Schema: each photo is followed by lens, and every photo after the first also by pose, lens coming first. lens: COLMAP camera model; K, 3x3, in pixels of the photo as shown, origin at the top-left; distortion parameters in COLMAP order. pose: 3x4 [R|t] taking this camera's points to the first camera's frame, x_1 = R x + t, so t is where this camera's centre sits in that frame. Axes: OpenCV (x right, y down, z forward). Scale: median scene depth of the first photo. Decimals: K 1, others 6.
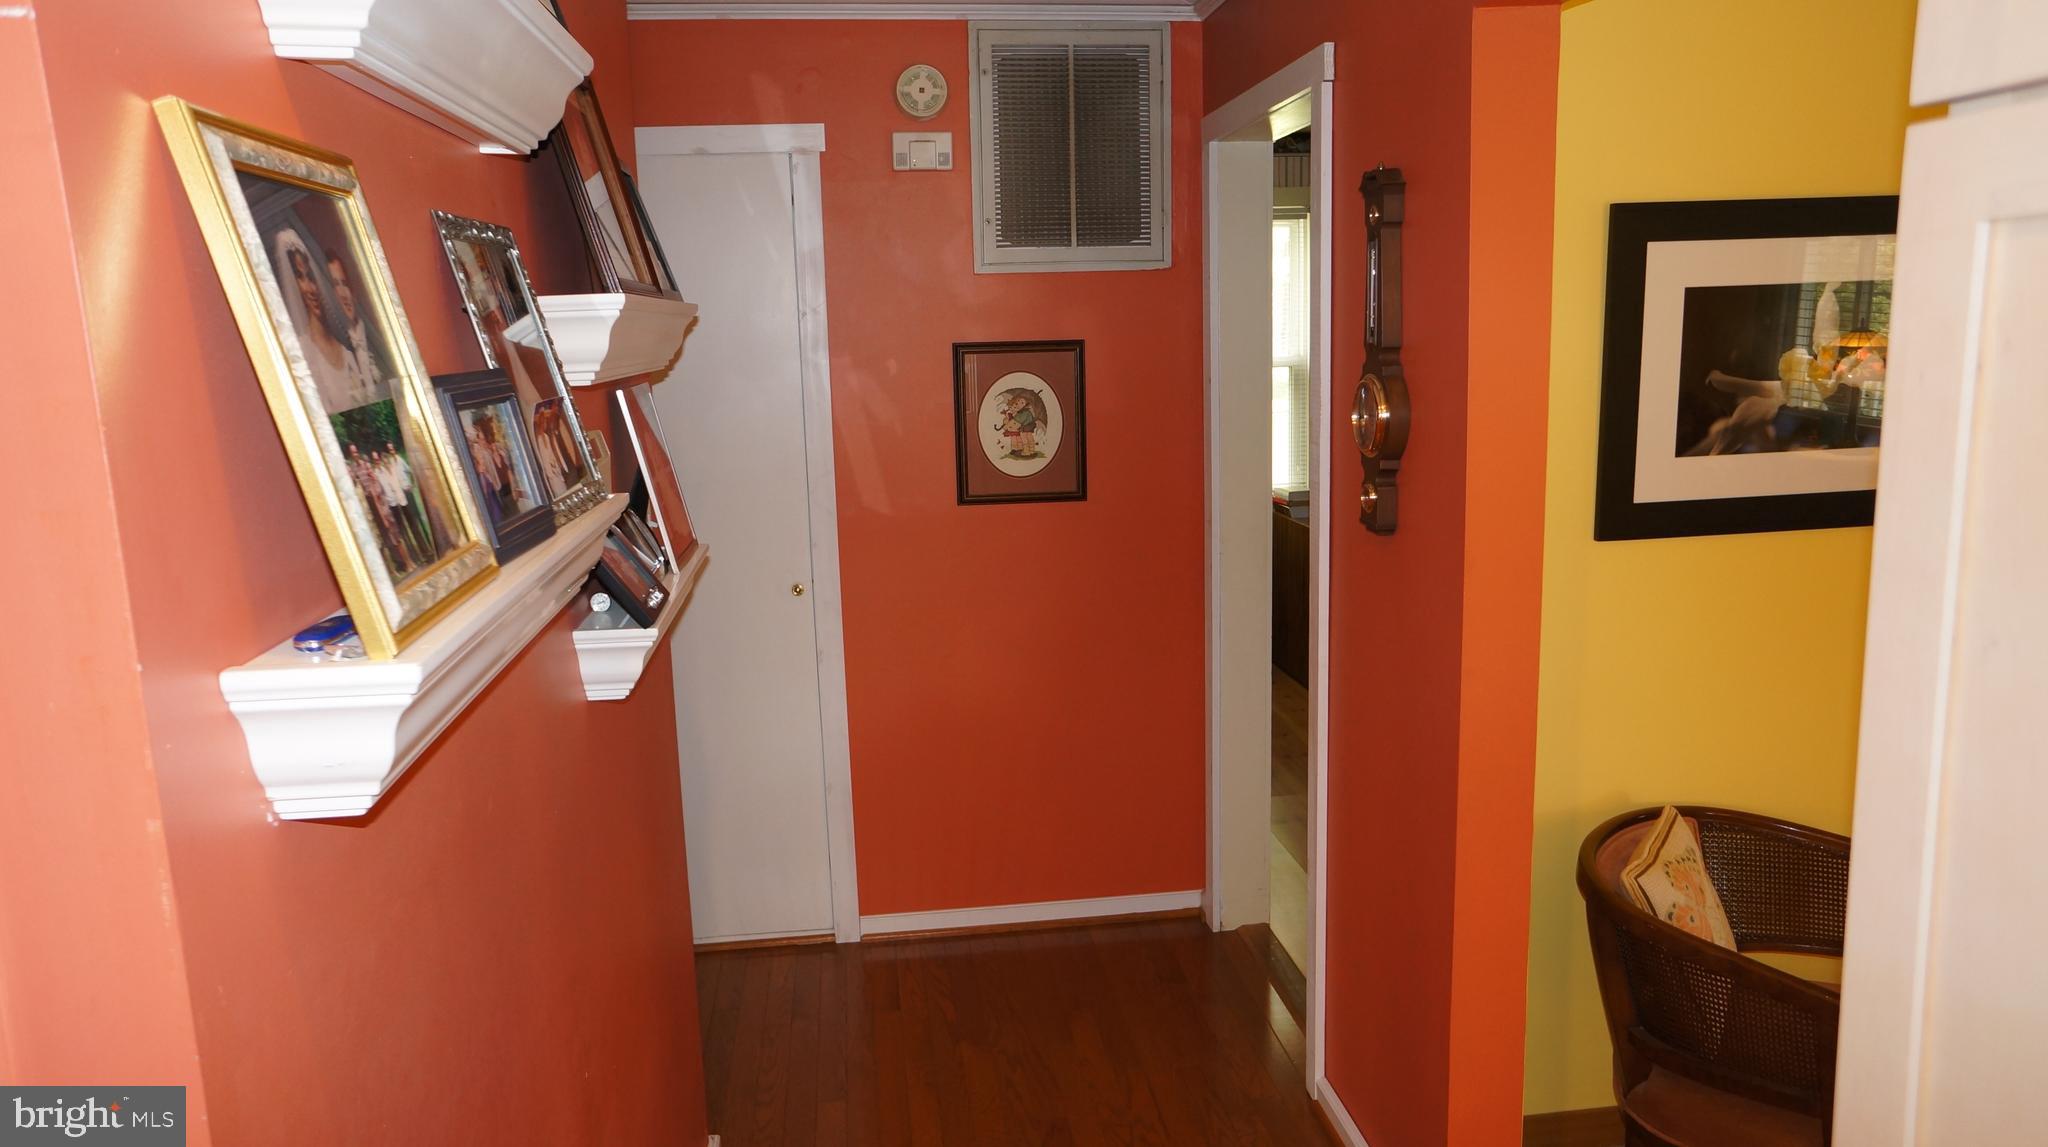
lens RADIAL K [[1368.3, 0, 1010.8], [0, 1368.3, 563.6], [0, 0, 1]] dist [-0.083764, 0.089143]
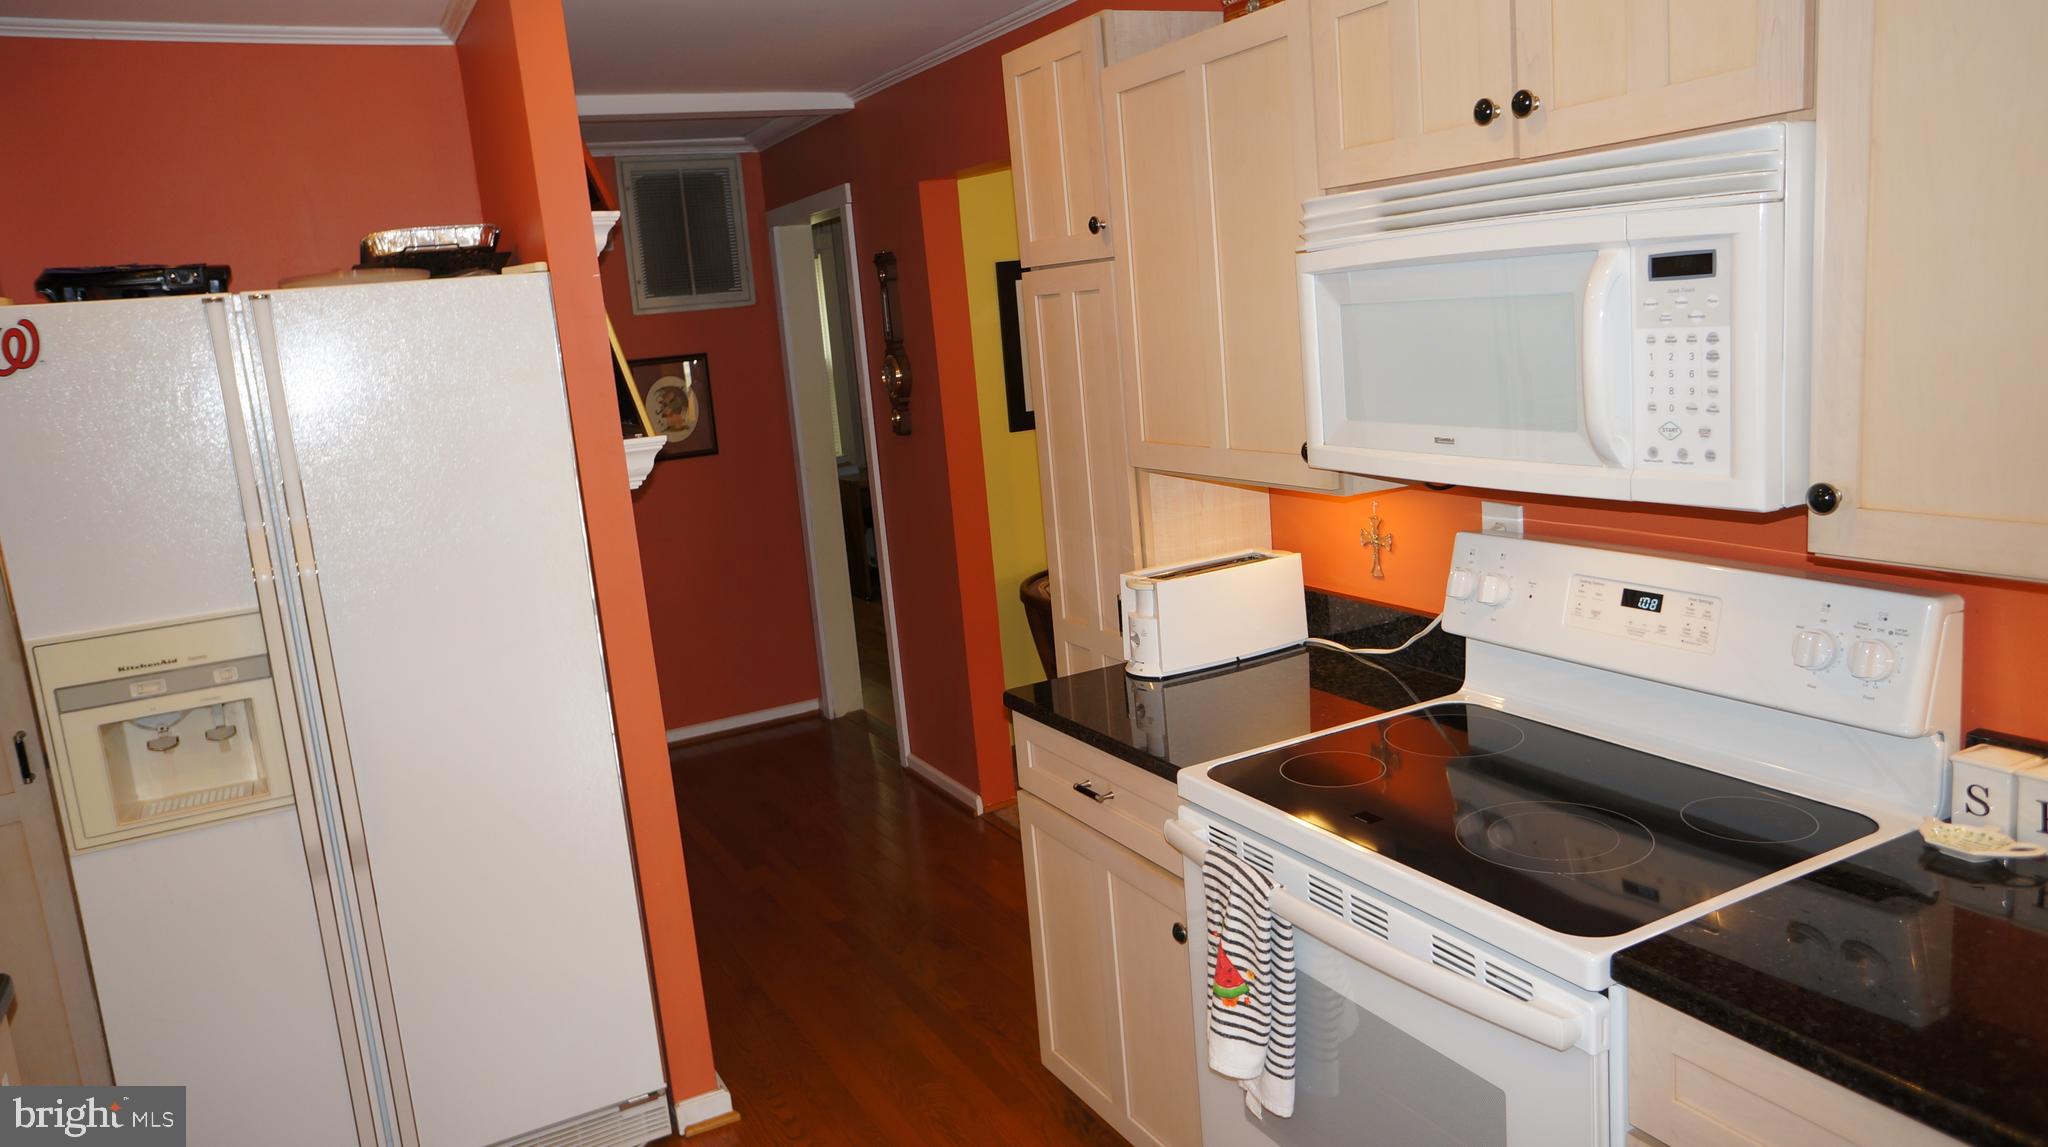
lens RADIAL K [[1368.3, 0, 1010.8], [0, 1368.3, 563.6], [0, 0, 1]] dist [-0.083764, 0.089143]
pose [[0.931496, -0.117606, 0.344215, -0.195013], [0.121789, 0.992510, 0.009527, 0.110156], [-0.342758, 0.033048, 0.938842, -0.614670]]
